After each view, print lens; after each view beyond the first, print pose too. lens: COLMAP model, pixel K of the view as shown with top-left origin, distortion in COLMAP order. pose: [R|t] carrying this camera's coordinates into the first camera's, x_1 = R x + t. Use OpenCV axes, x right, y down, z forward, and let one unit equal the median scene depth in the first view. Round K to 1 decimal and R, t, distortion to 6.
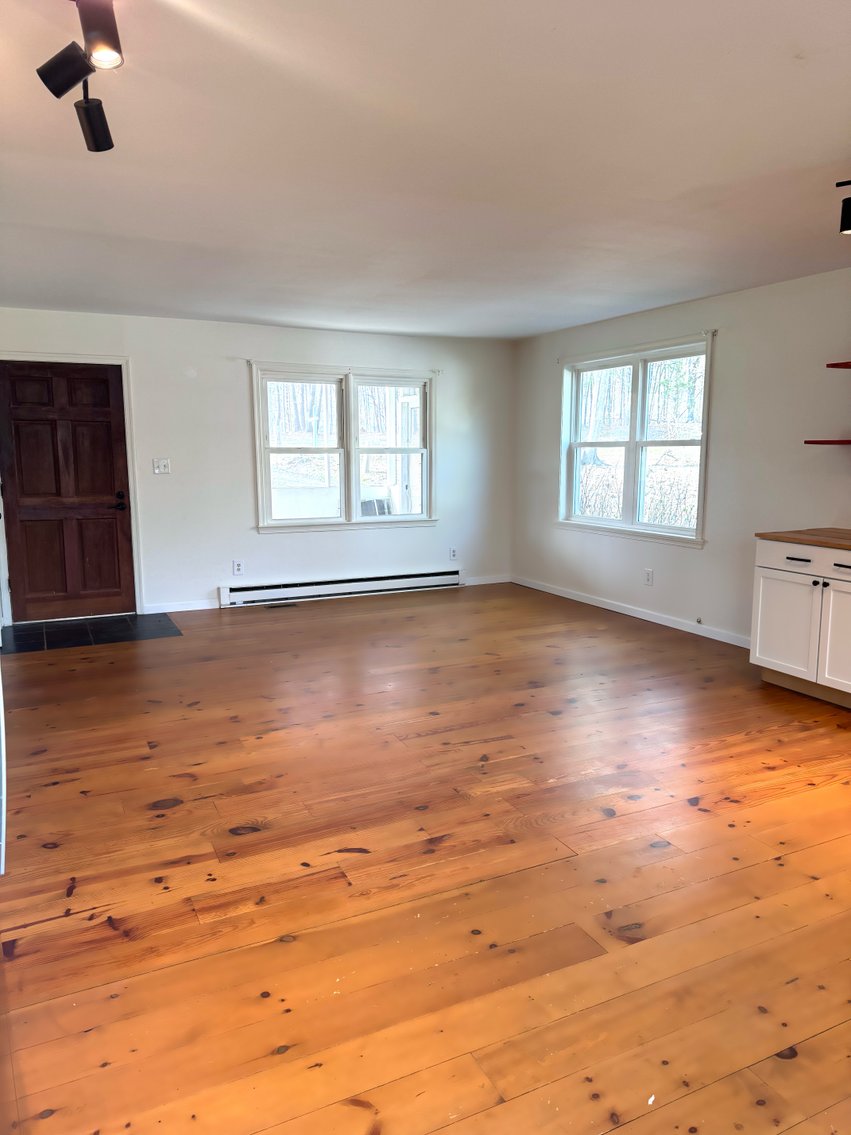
lens RADIAL K [[793.6, 0, 424.6], [0, 793.6, 568.4], [0, 0, 1]] dist [0.000947, -0.000639]
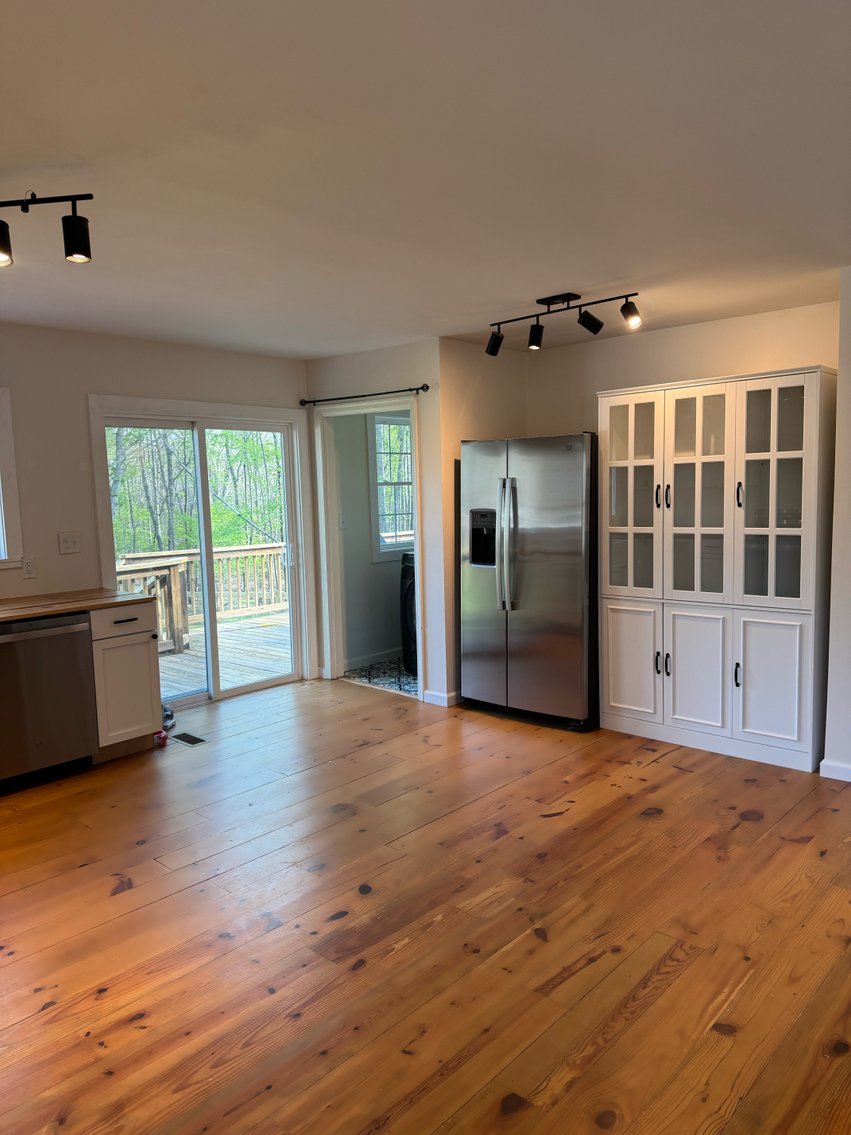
lens RADIAL K [[793.6, 0, 425.3], [0, 793.6, 568.0], [0, 0, 1]] dist [0.000947, -0.000639]
pose [[-0.931090, 0.070376, -0.357936, 0.482632], [-0.021084, 0.969191, 0.245405, -0.308908], [0.364179, 0.236041, -0.900921, 1.804233]]
